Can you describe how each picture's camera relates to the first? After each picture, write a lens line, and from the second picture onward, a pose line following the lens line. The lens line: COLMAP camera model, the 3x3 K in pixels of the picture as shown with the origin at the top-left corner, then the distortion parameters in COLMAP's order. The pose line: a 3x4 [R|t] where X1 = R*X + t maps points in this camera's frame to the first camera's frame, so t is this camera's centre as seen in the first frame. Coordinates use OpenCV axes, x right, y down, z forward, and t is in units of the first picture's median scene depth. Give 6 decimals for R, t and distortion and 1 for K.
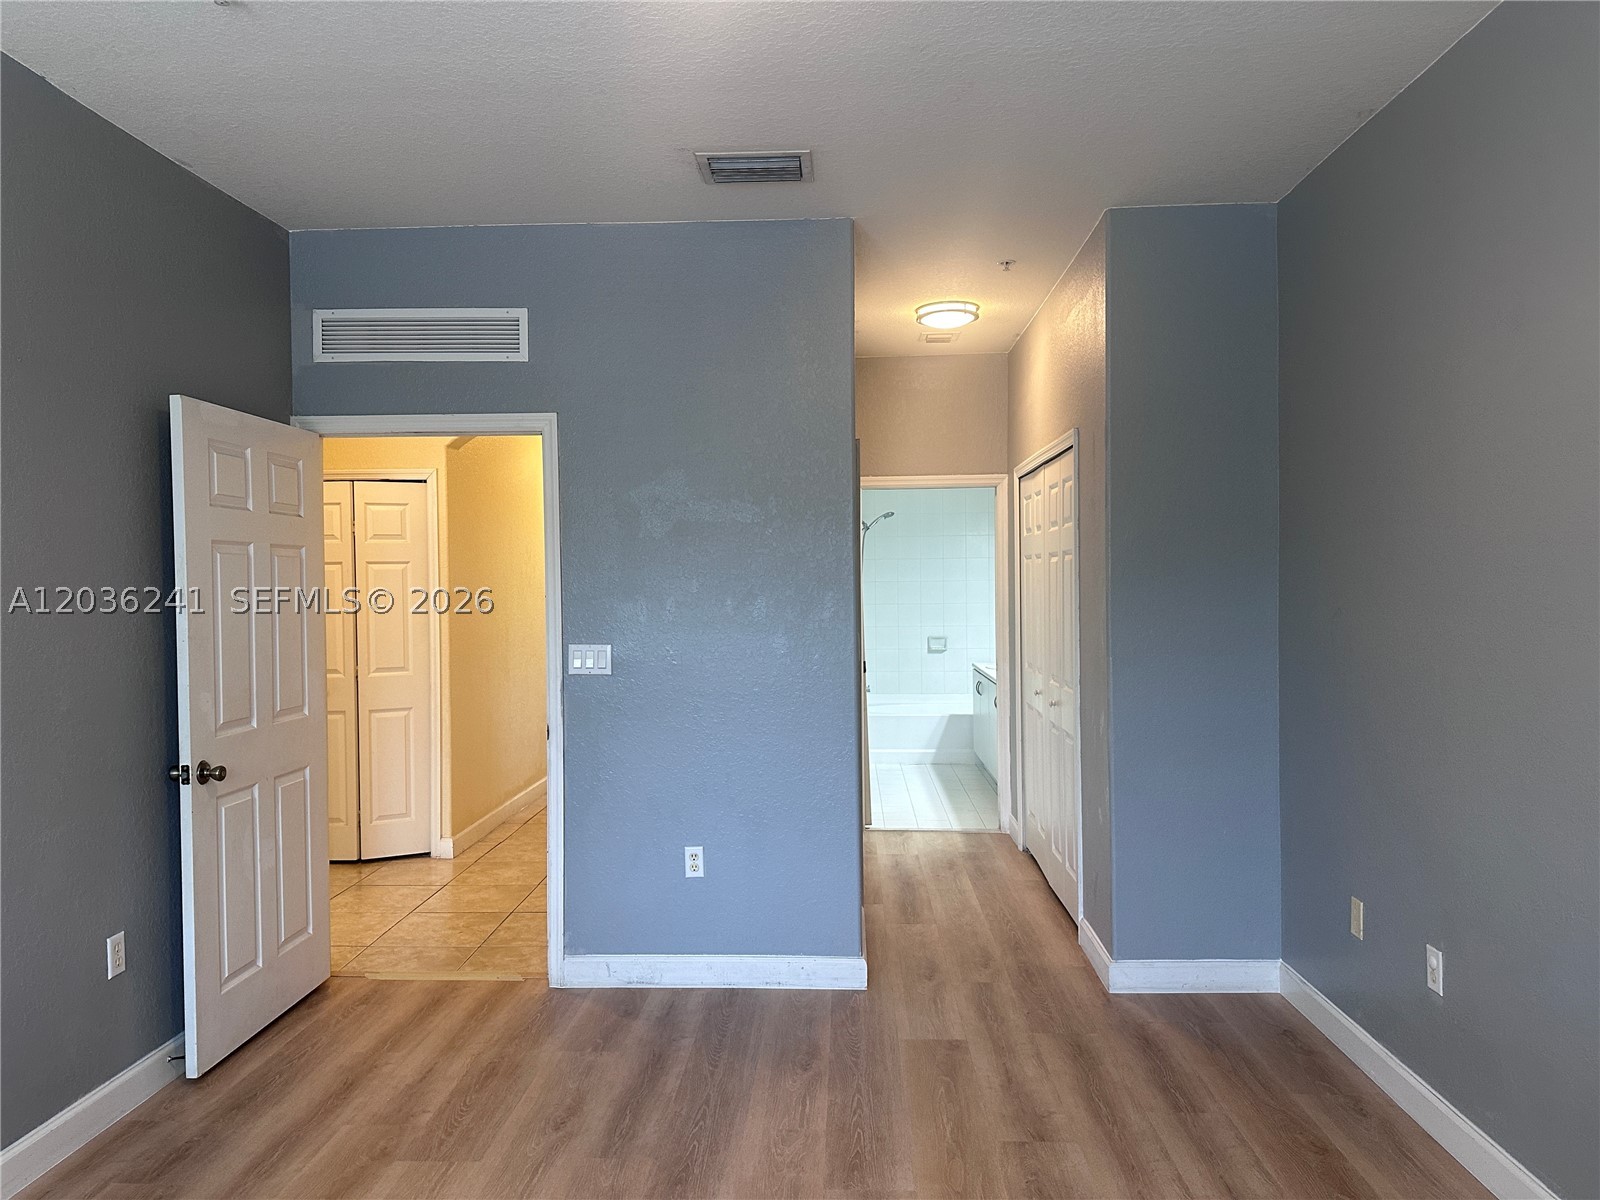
lens RADIAL K [[1133.0, 0, 789.7], [0, 1133.0, 610.2], [0, 0, 1]] dist [0.117933, -0.111416]
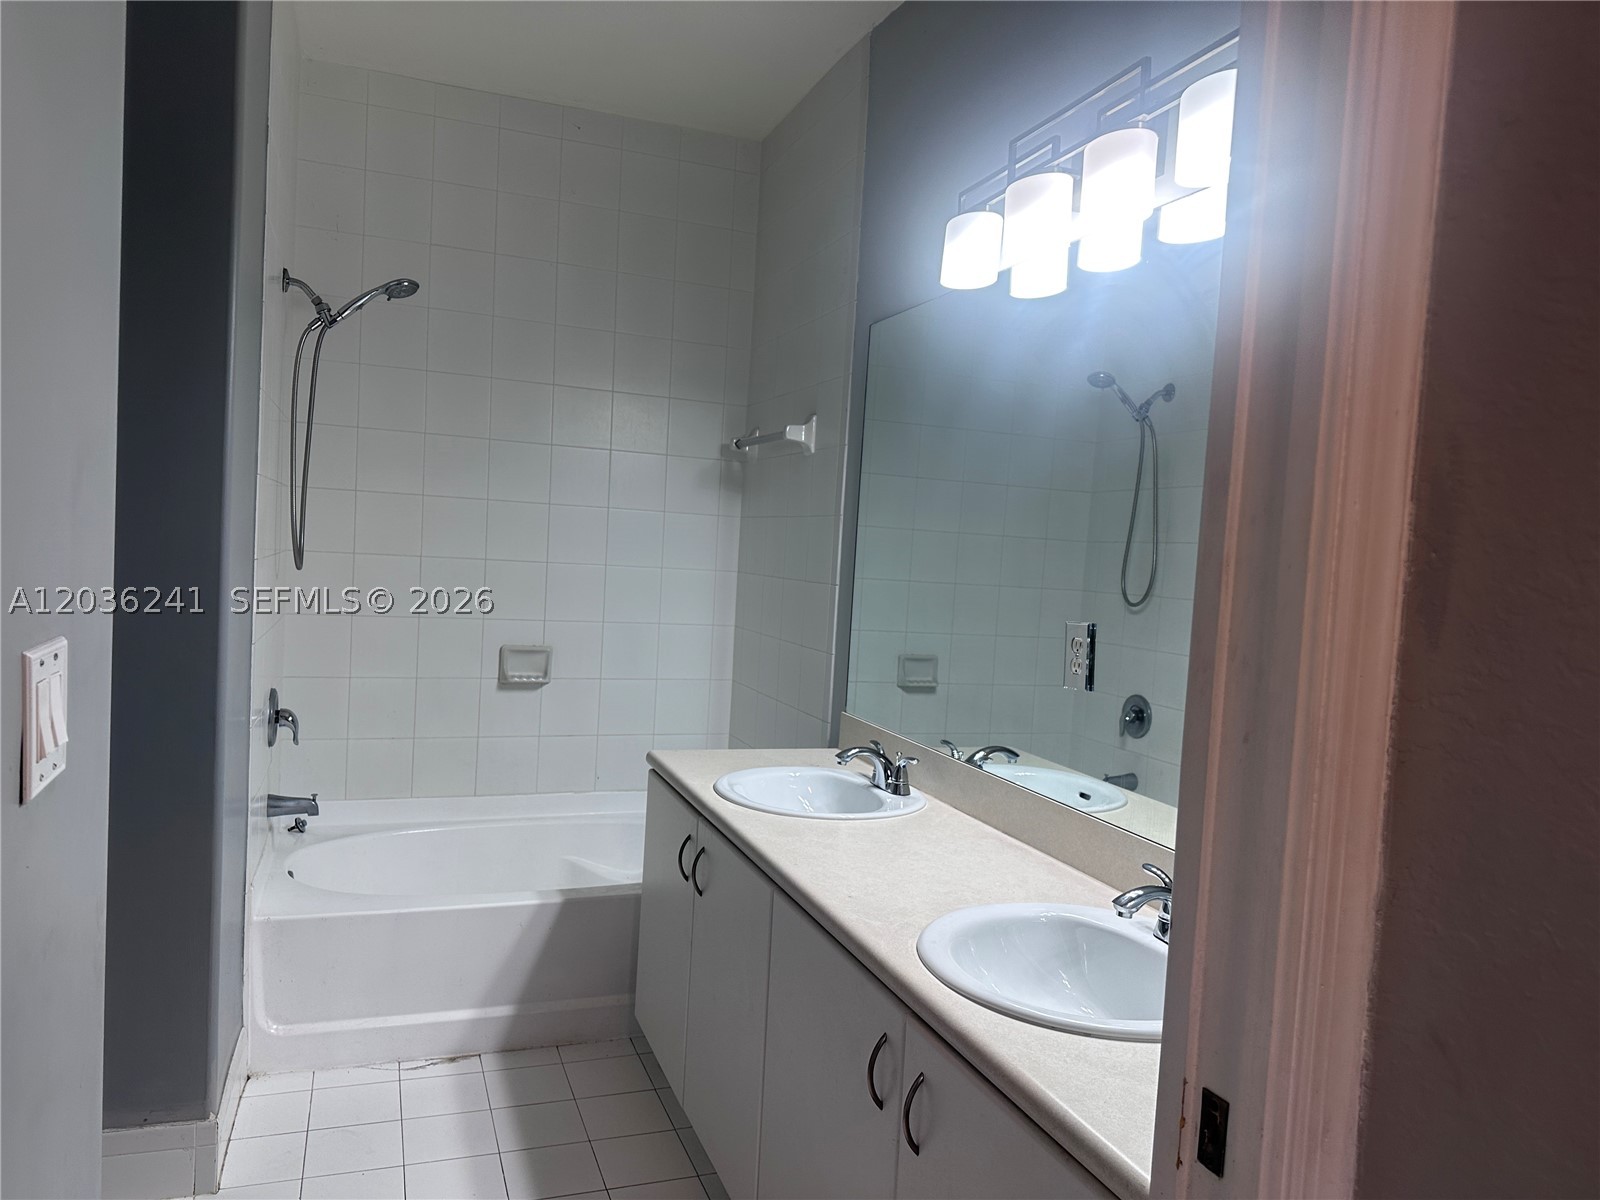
lens RADIAL K [[1133.0, 0, 789.7], [0, 1133.0, 610.2], [0, 0, 1]] dist [0.117933, -0.111416]
pose [[0.920441, 0.037906, 0.389039, 0.141464], [-0.055274, 0.997908, 0.033543, -0.016809], [-0.386954, -0.052378, 0.920610, 1.406719]]
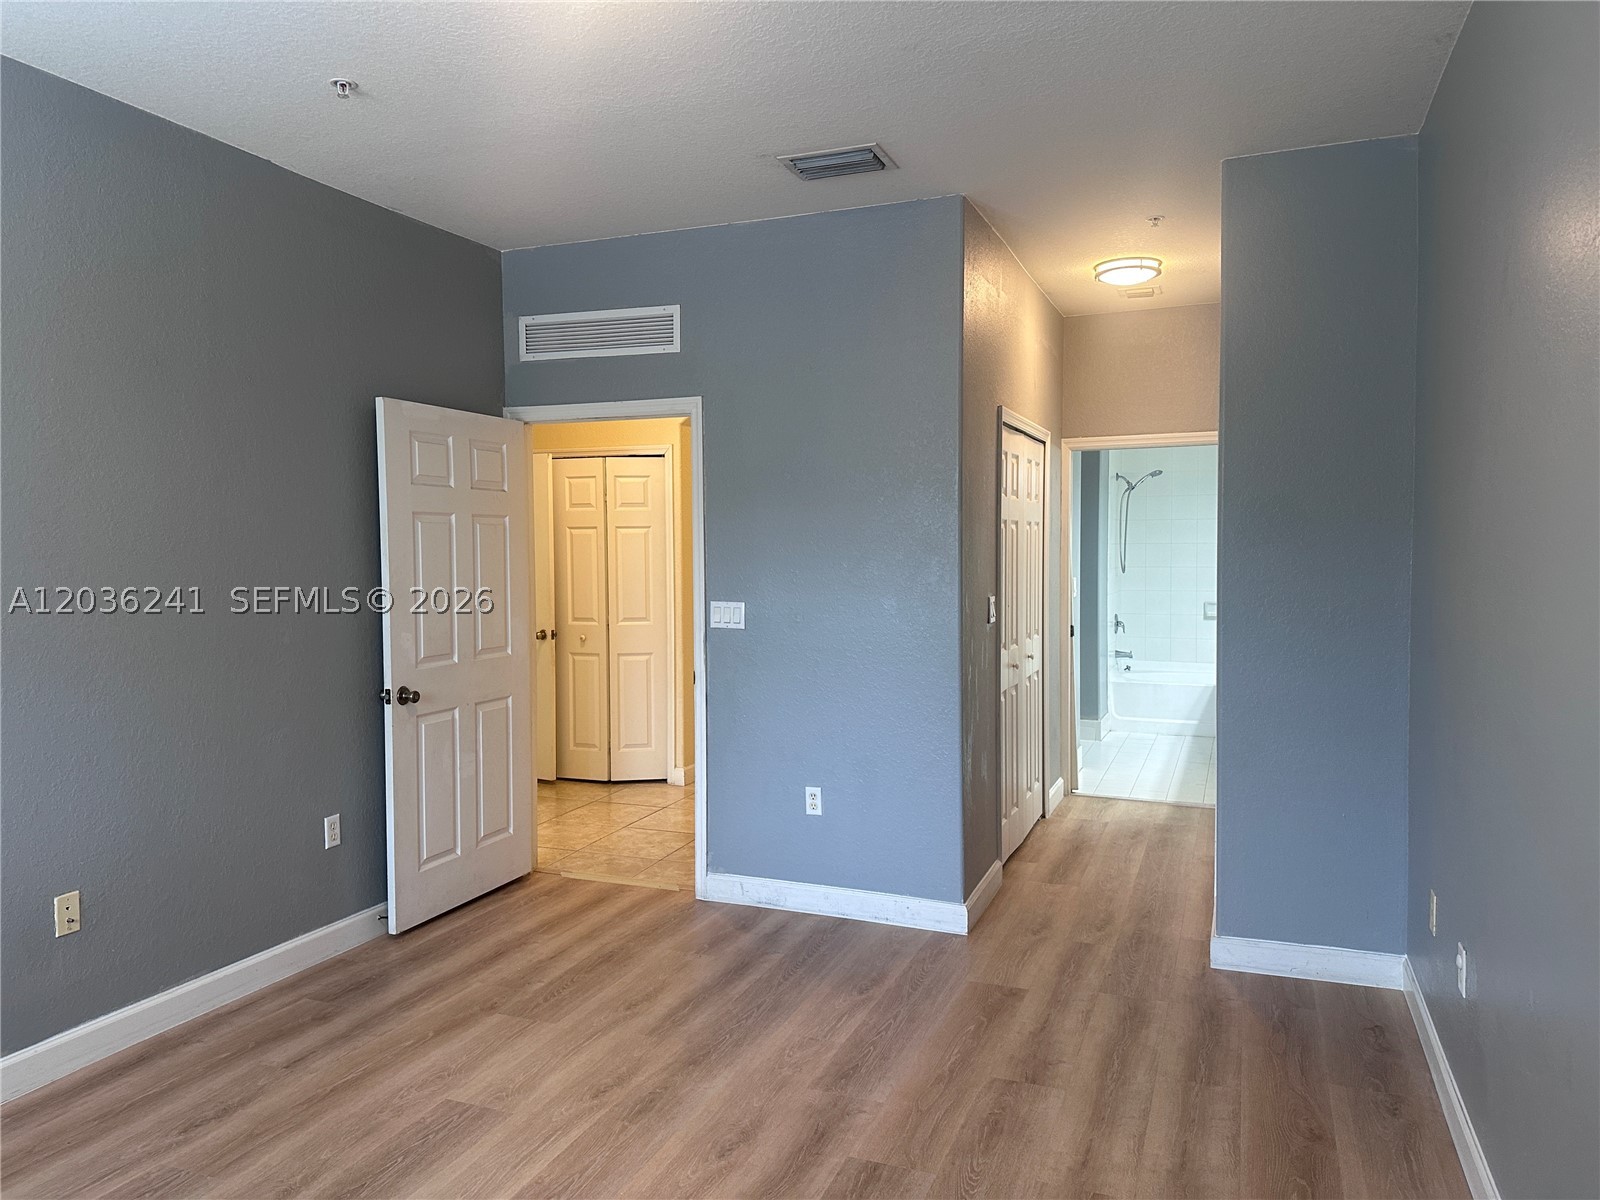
lens RADIAL K [[1125.4, 0, 800.0], [0, 1125.4, 600.0], [0, 0, 1]] dist [0.163046, -0.165390]
pose [[0.946315, 0.021044, -0.322560, 0.257376], [-0.012024, 0.999480, 0.029932, -0.006090], [0.323022, -0.024446, 0.946076, -0.035732]]
